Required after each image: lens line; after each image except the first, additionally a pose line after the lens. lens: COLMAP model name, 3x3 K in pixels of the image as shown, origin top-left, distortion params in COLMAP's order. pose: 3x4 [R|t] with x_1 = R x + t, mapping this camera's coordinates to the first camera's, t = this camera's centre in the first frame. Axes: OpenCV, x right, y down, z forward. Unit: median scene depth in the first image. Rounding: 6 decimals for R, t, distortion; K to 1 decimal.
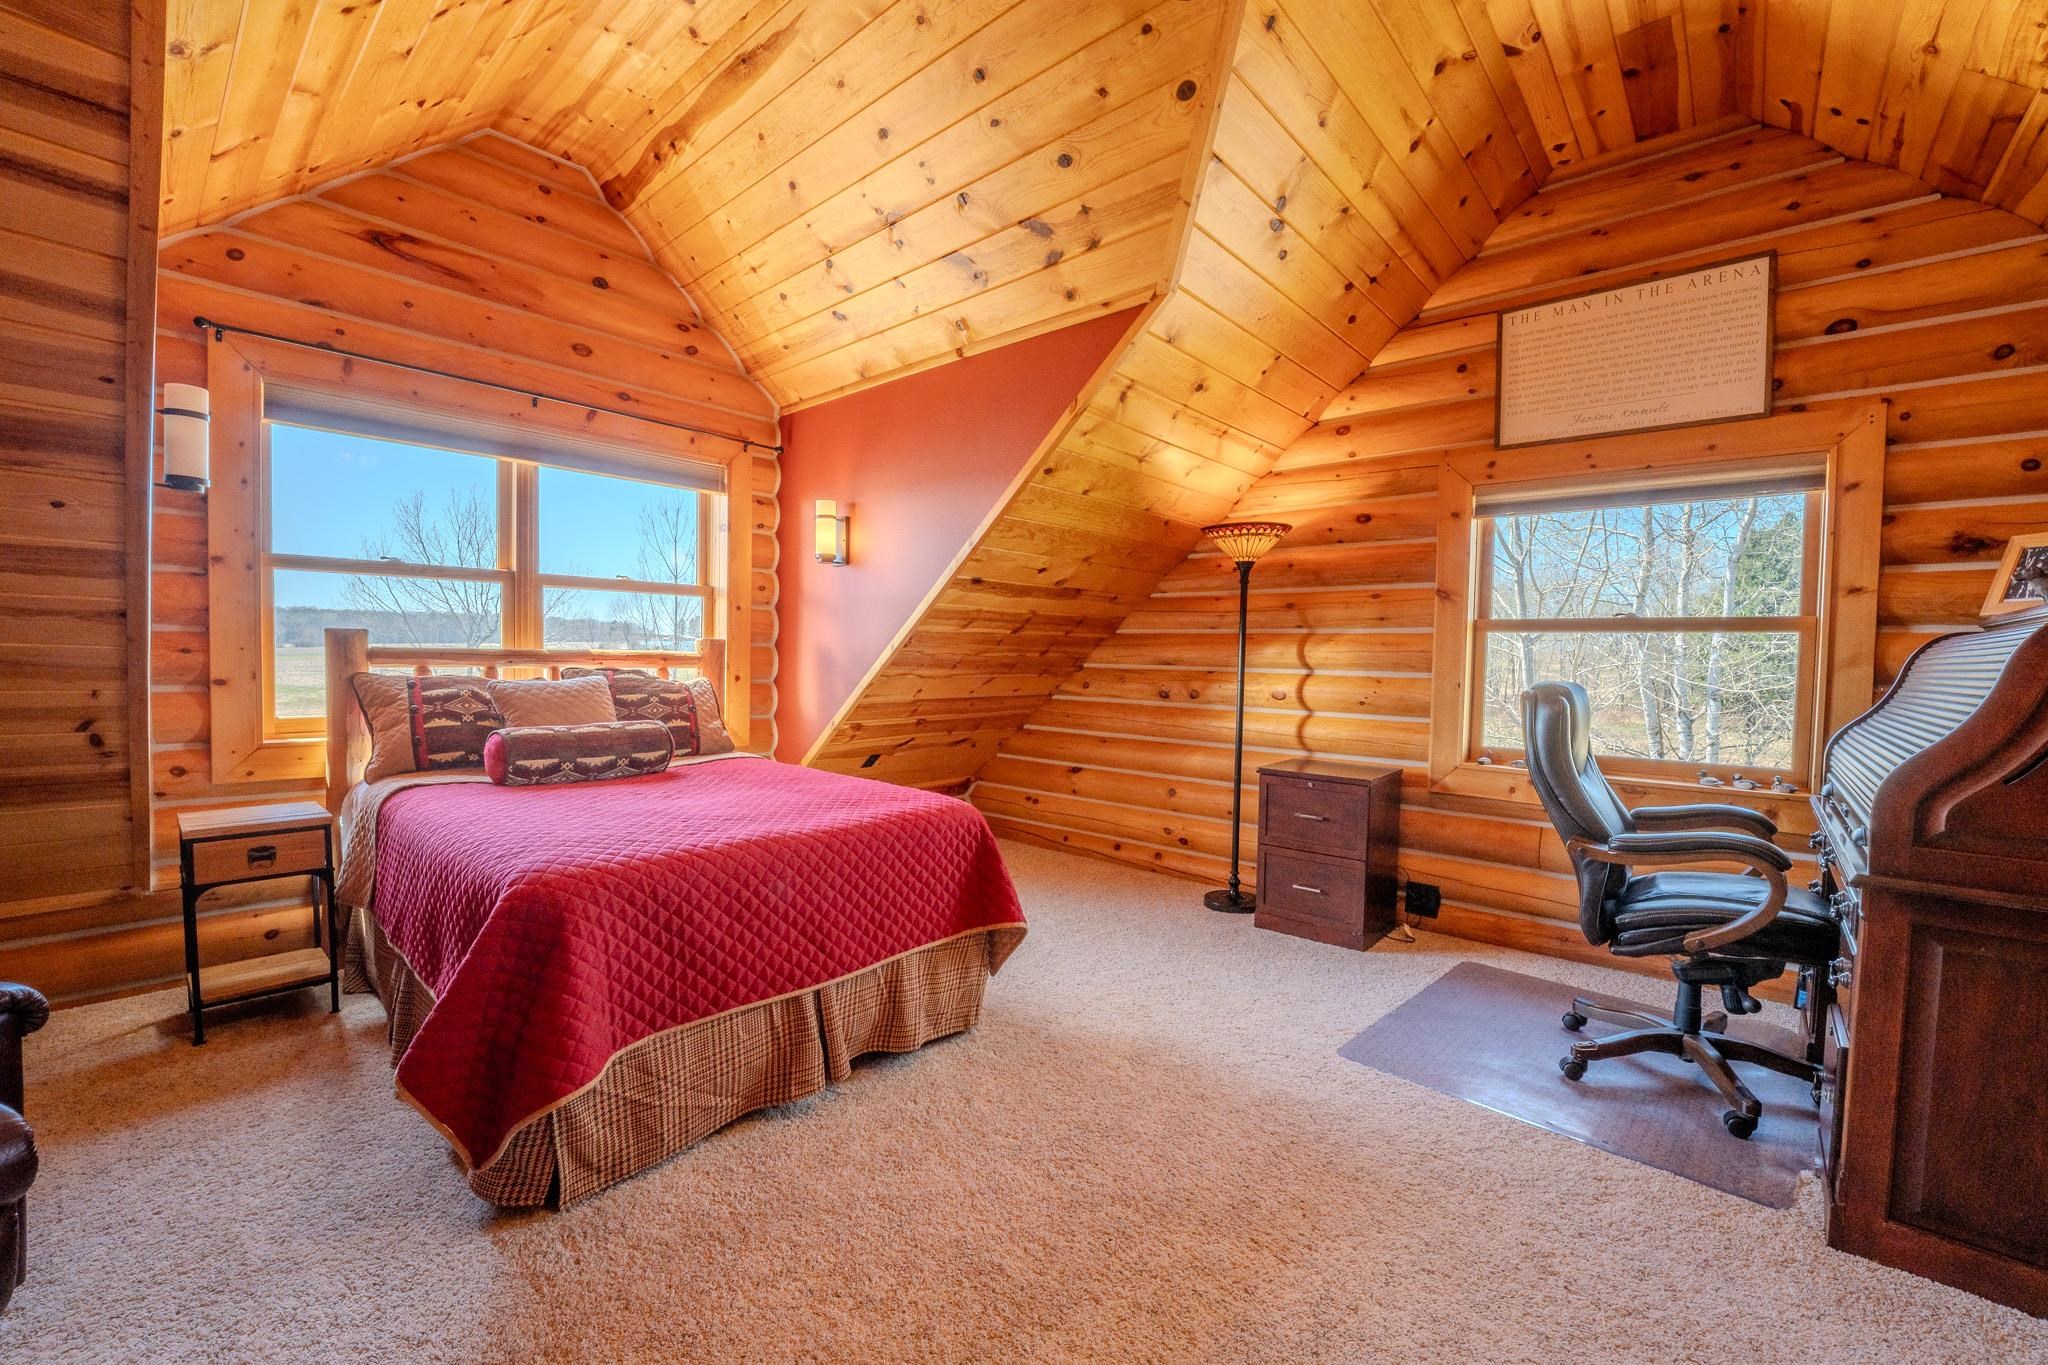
lens RADIAL K [[830.0, 0, 1023.1], [0, 830.0, 689.8], [0, 0, 1]] dist [-0.029841, 0.003461]
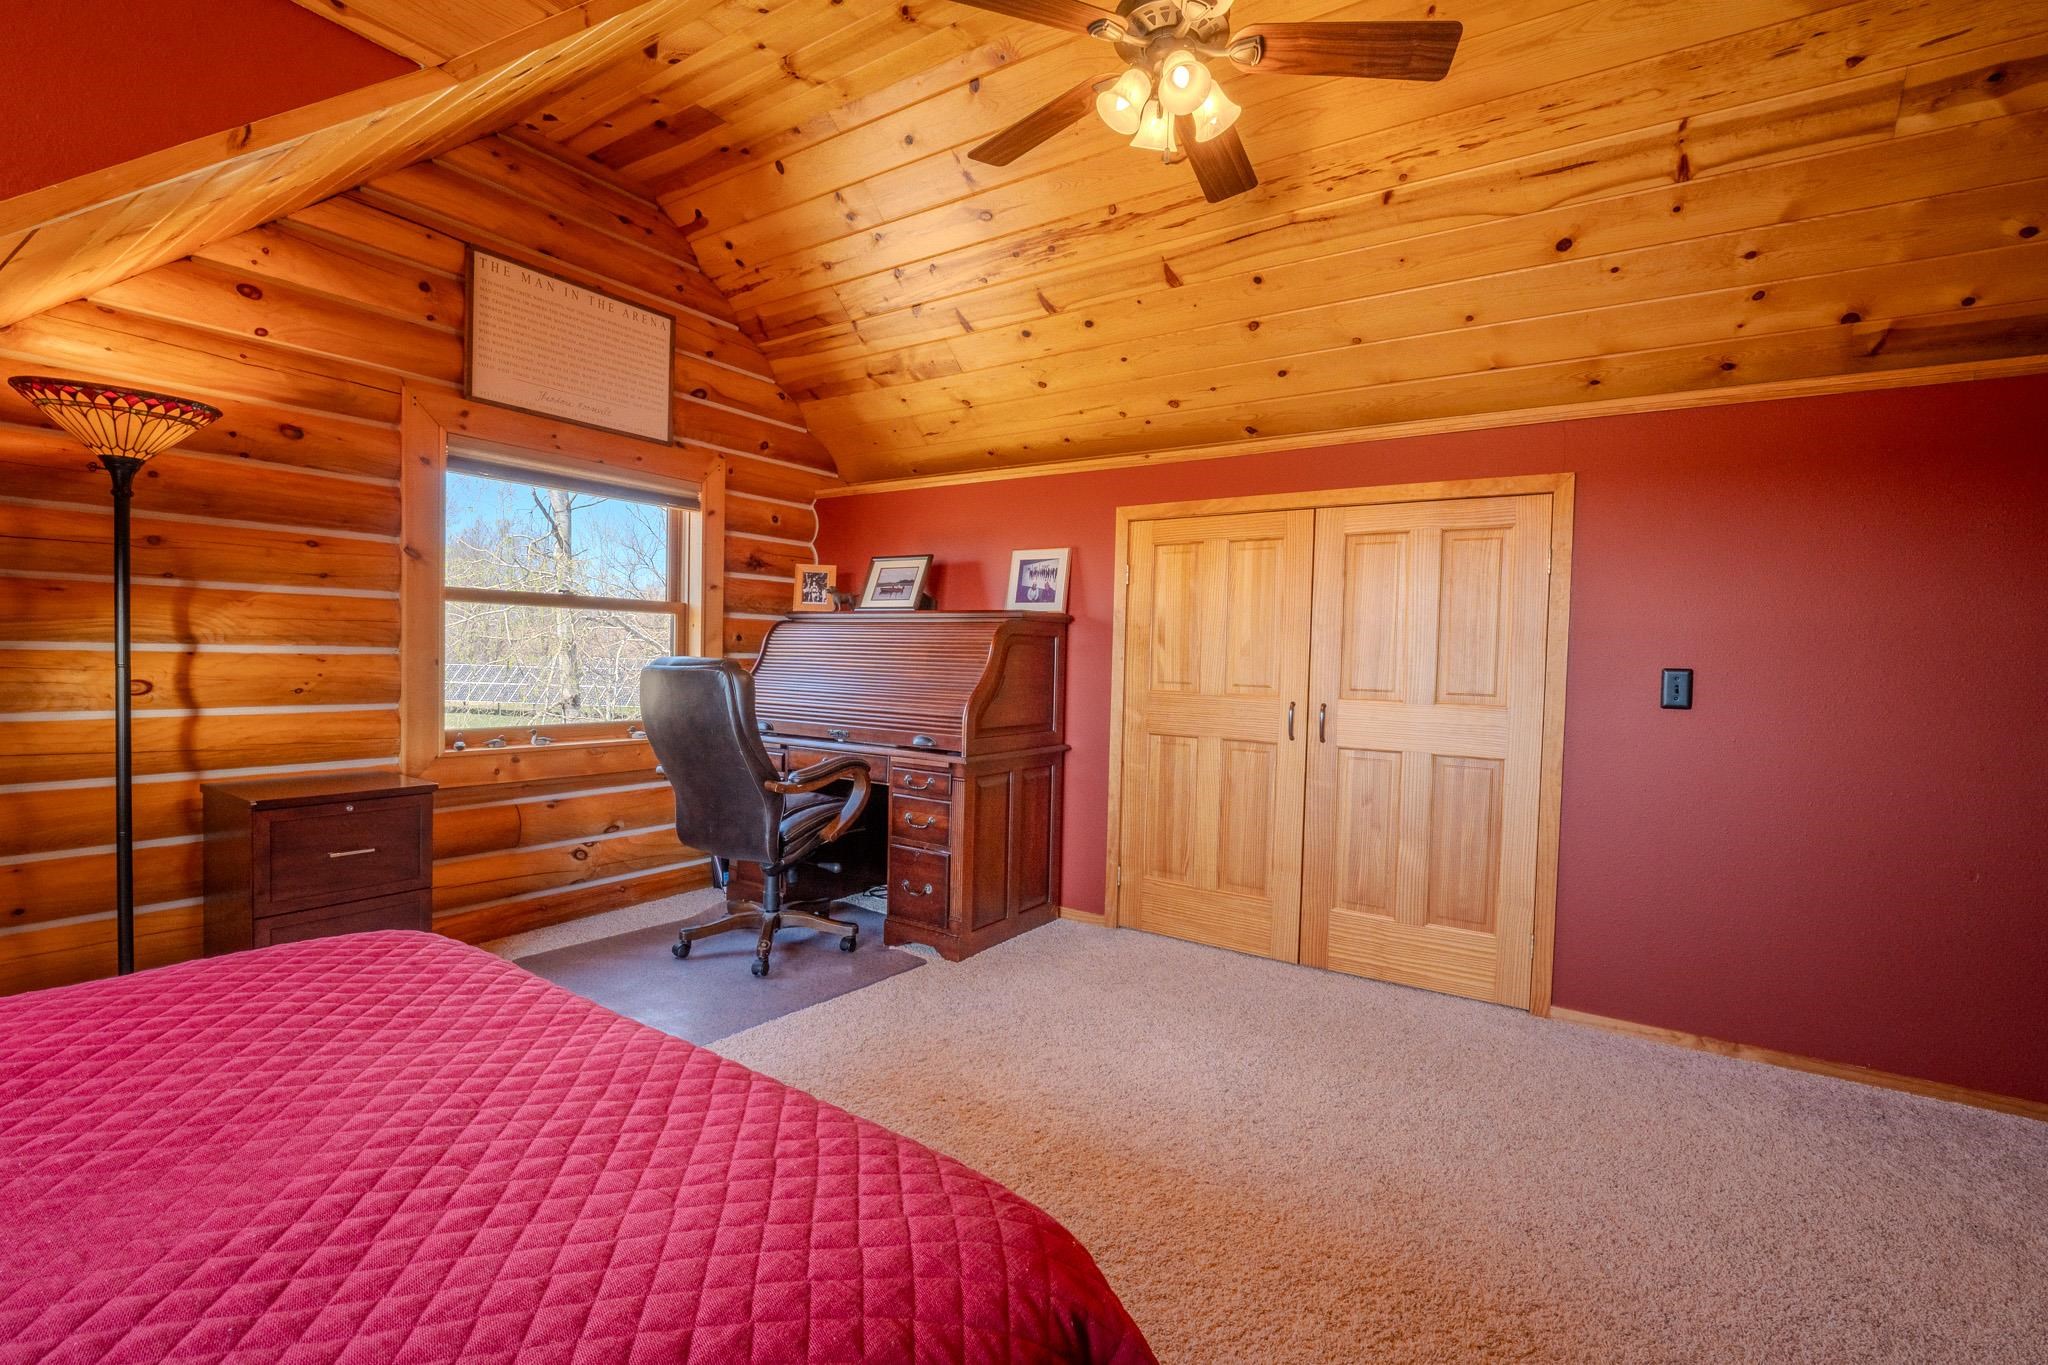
lens RADIAL K [[905.1, 0, 1028.9], [0, 905.1, 687.2], [0, 0, 1]] dist [-0.004225, 0.000204]
pose [[-0.127881, -0.057661, 0.990112, -0.524213], [0.015989, 0.998059, 0.060189, -0.027722], [-0.991661, 0.023528, -0.126711, 0.546881]]
